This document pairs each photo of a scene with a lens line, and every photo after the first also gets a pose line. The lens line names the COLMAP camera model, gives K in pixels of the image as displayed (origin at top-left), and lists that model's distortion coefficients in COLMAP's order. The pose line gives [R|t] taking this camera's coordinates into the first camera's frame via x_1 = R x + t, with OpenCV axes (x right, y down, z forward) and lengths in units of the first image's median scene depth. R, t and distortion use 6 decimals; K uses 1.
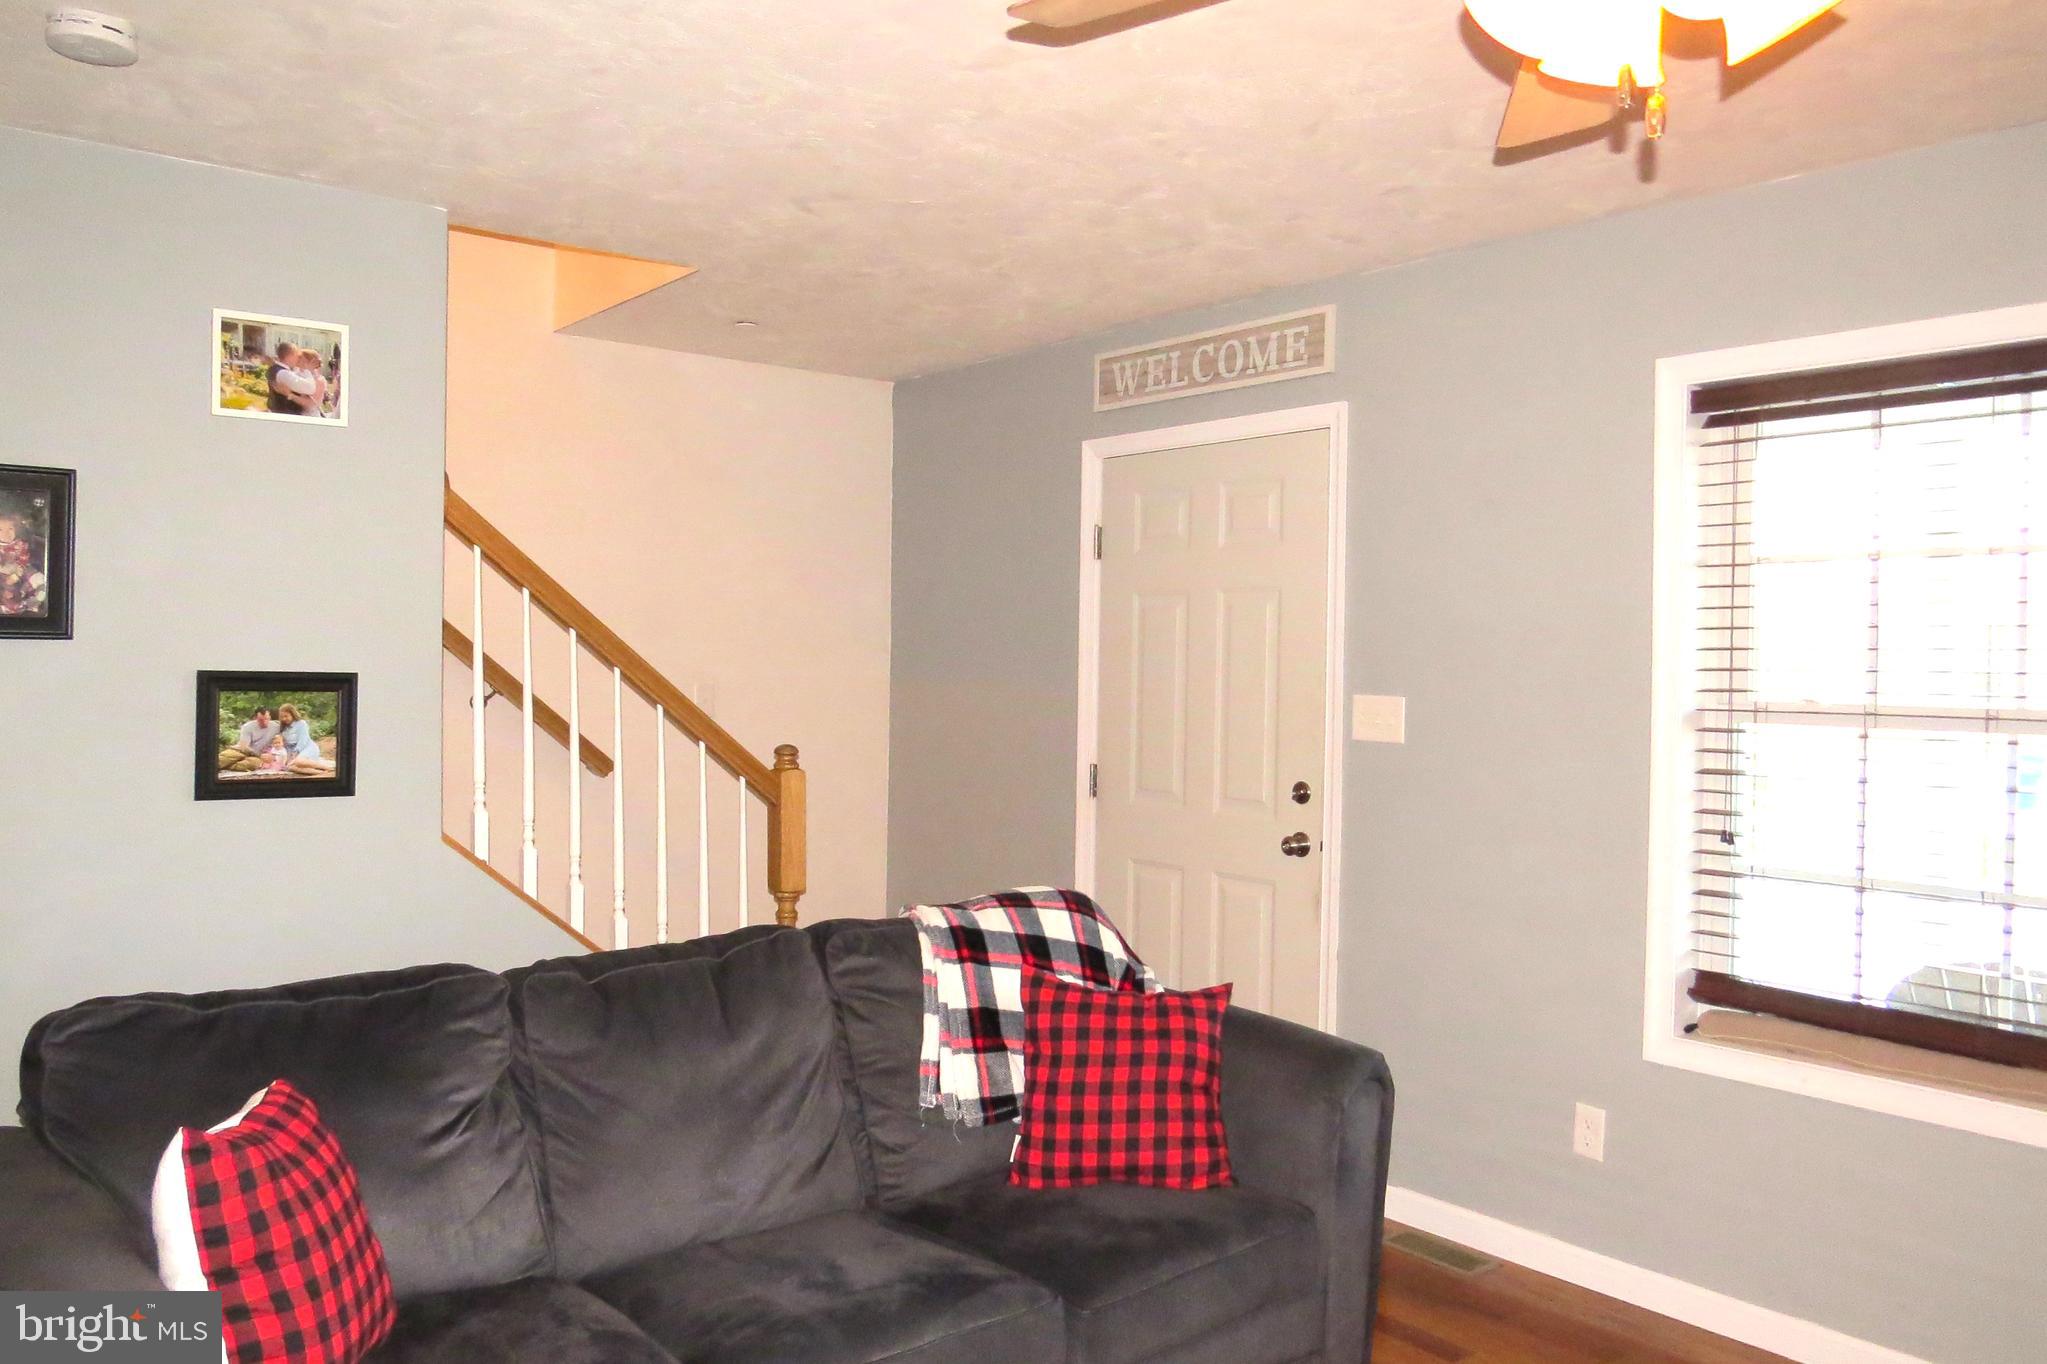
lens RADIAL K [[1523.3, 0, 1031.5], [0, 1523.3, 678.4], [0, 0, 1]] dist [-0.027662, -0.002174]
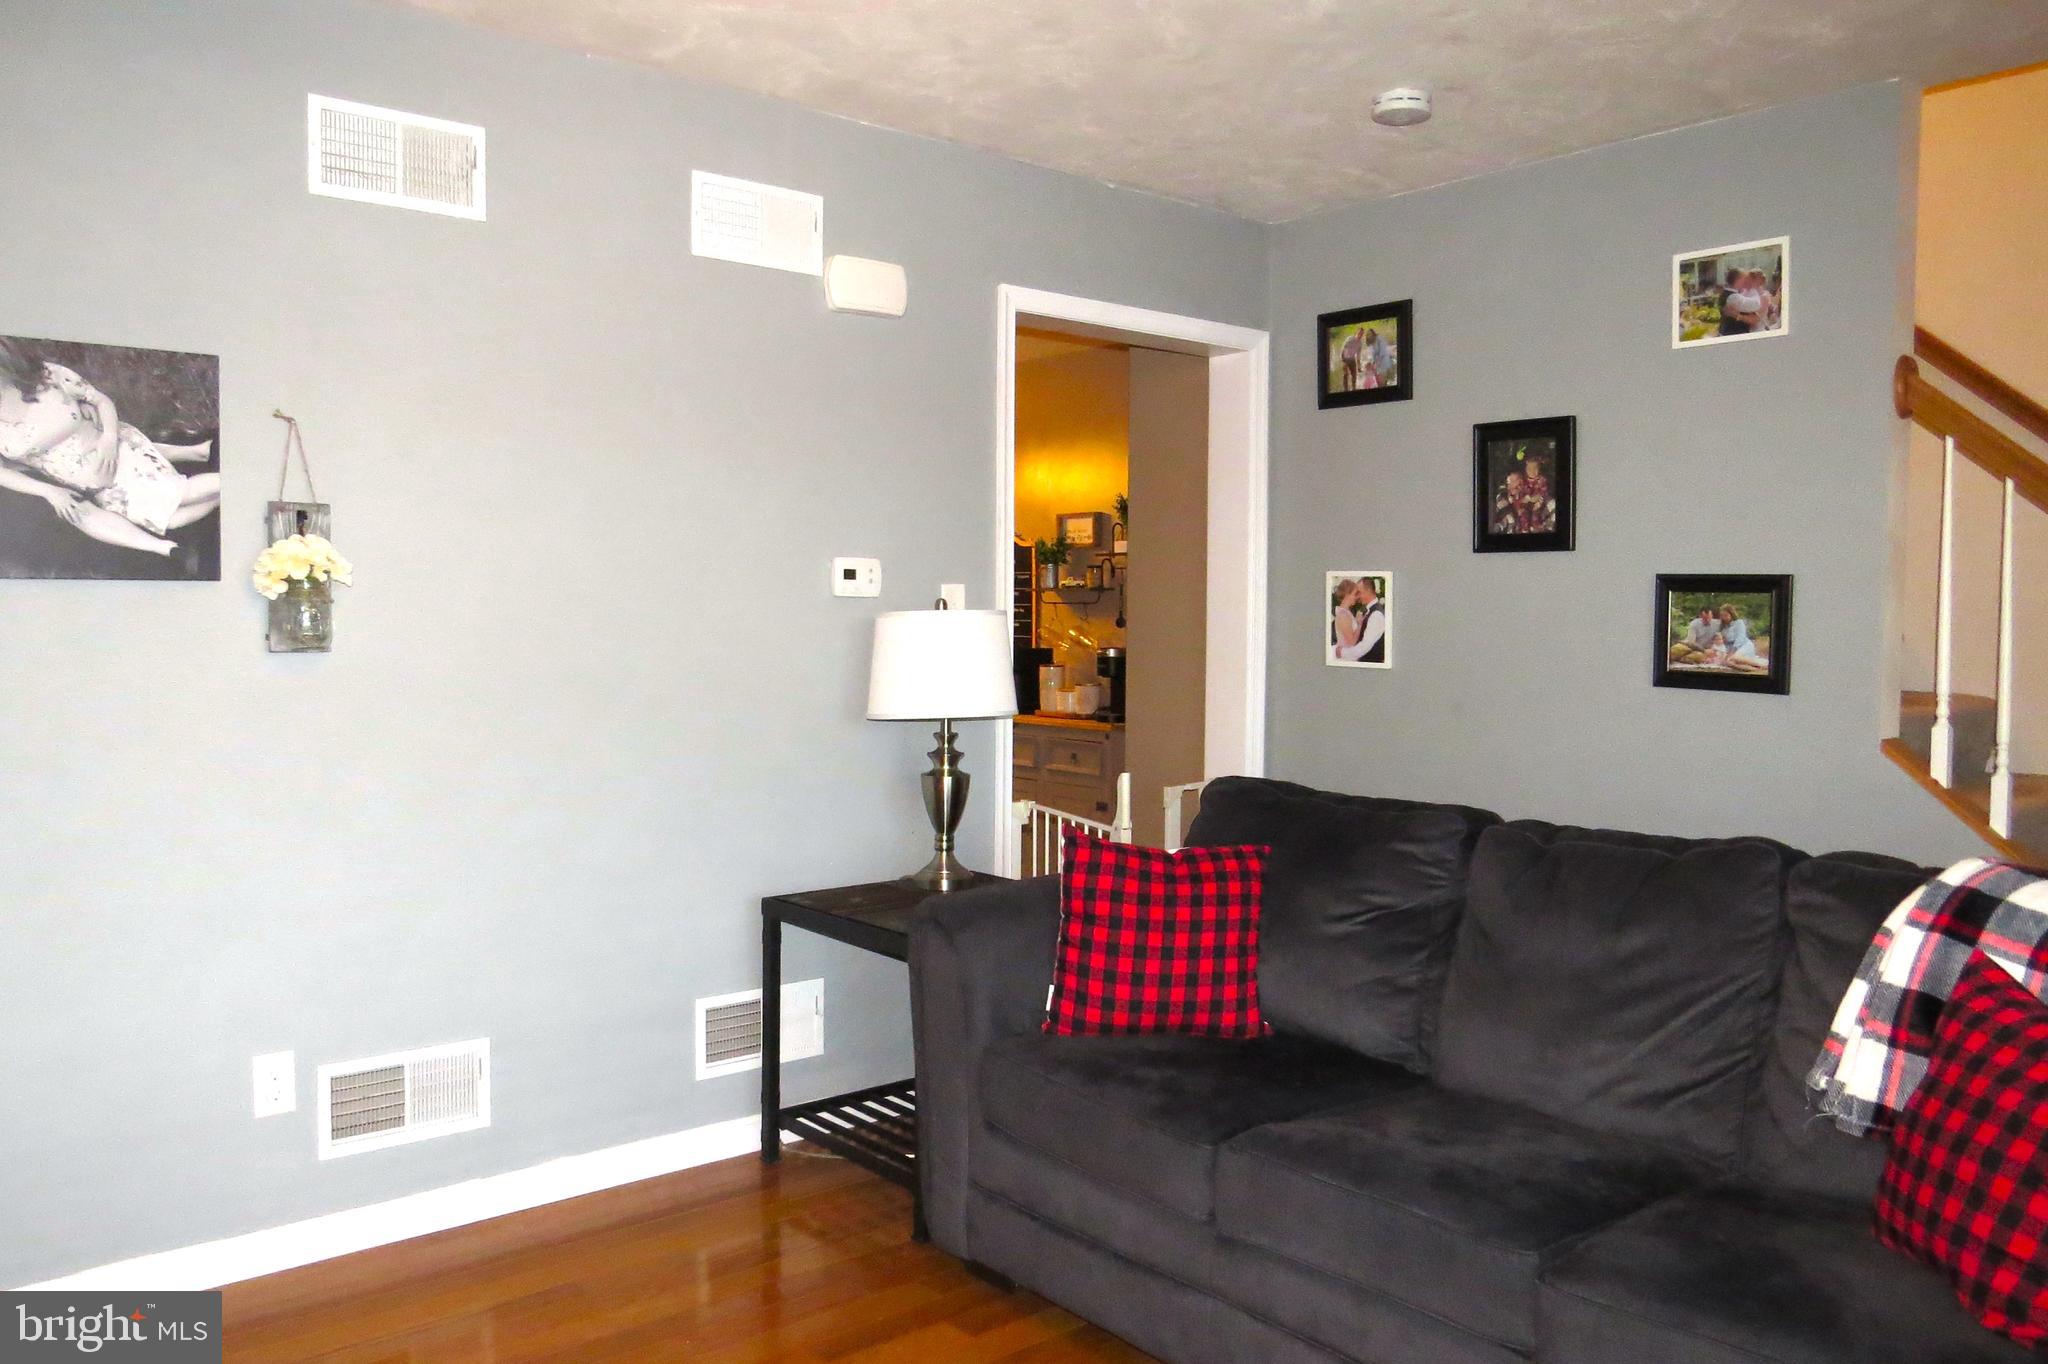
lens RADIAL K [[1550.1, 0, 1017.3], [0, 1550.1, 668.2], [0, 0, 1]] dist [-0.024312, 0.006662]
pose [[0.018463, 0.030302, -0.999370, 0.602860], [-0.019225, 0.999367, 0.029947, 0.039496], [0.999645, 0.018660, 0.019034, 0.473400]]
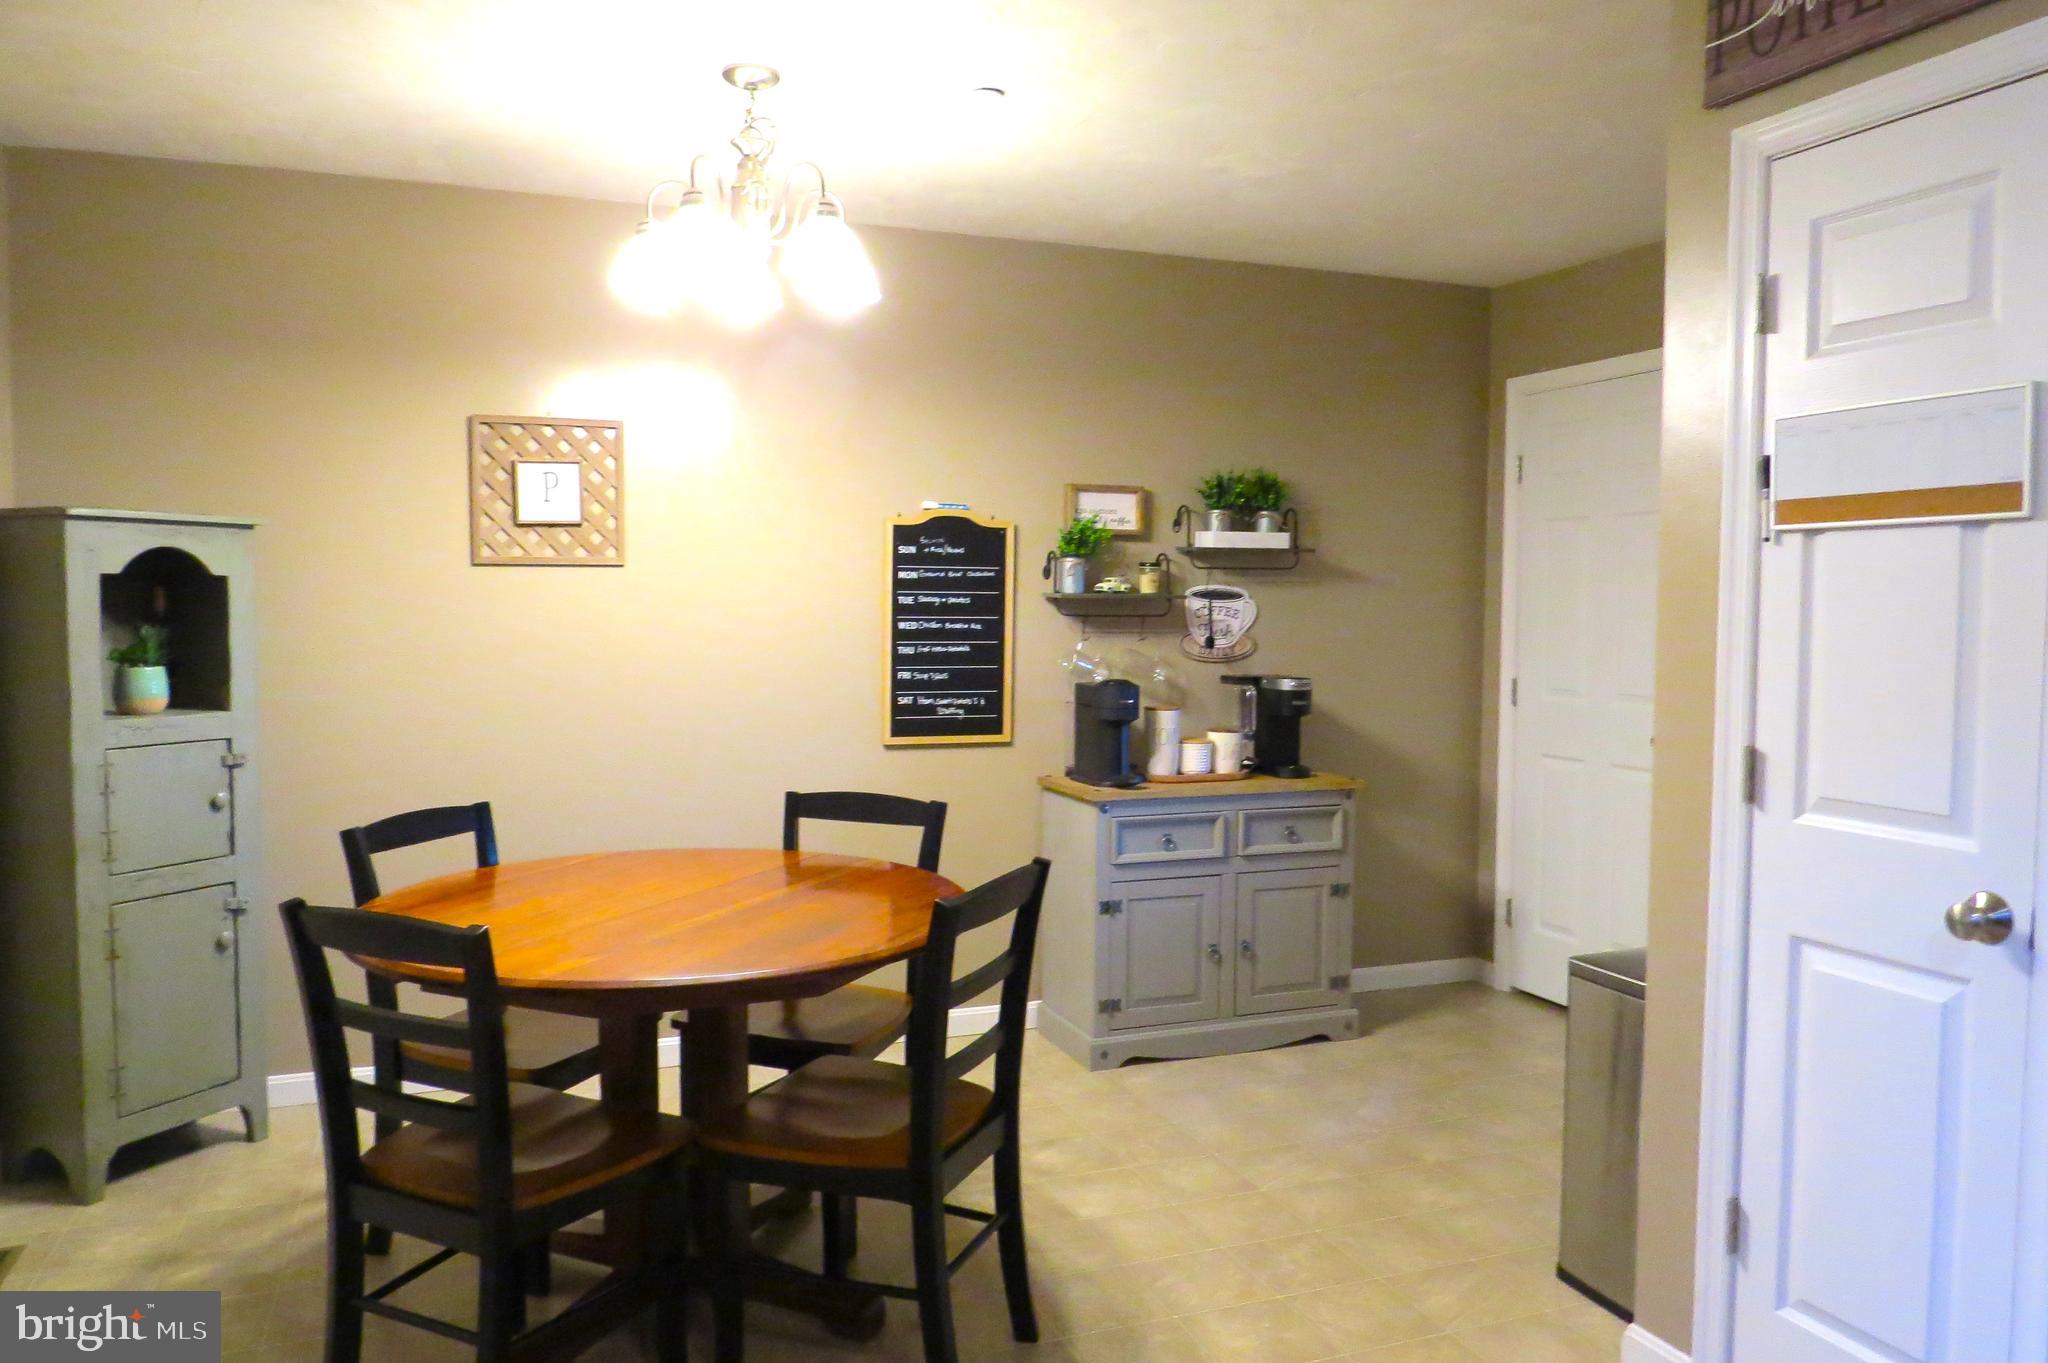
lens RADIAL K [[1496.6, 0, 1024.0], [0, 1496.6, 681.5], [0, 0, 1]] dist [0.001103, 0.025572]
pose [[0.949778, 0.015727, -0.312530, -1.145507], [-0.002411, 0.999074, 0.042948, 0.013155], [0.312916, -0.040038, 0.948937, -0.786899]]
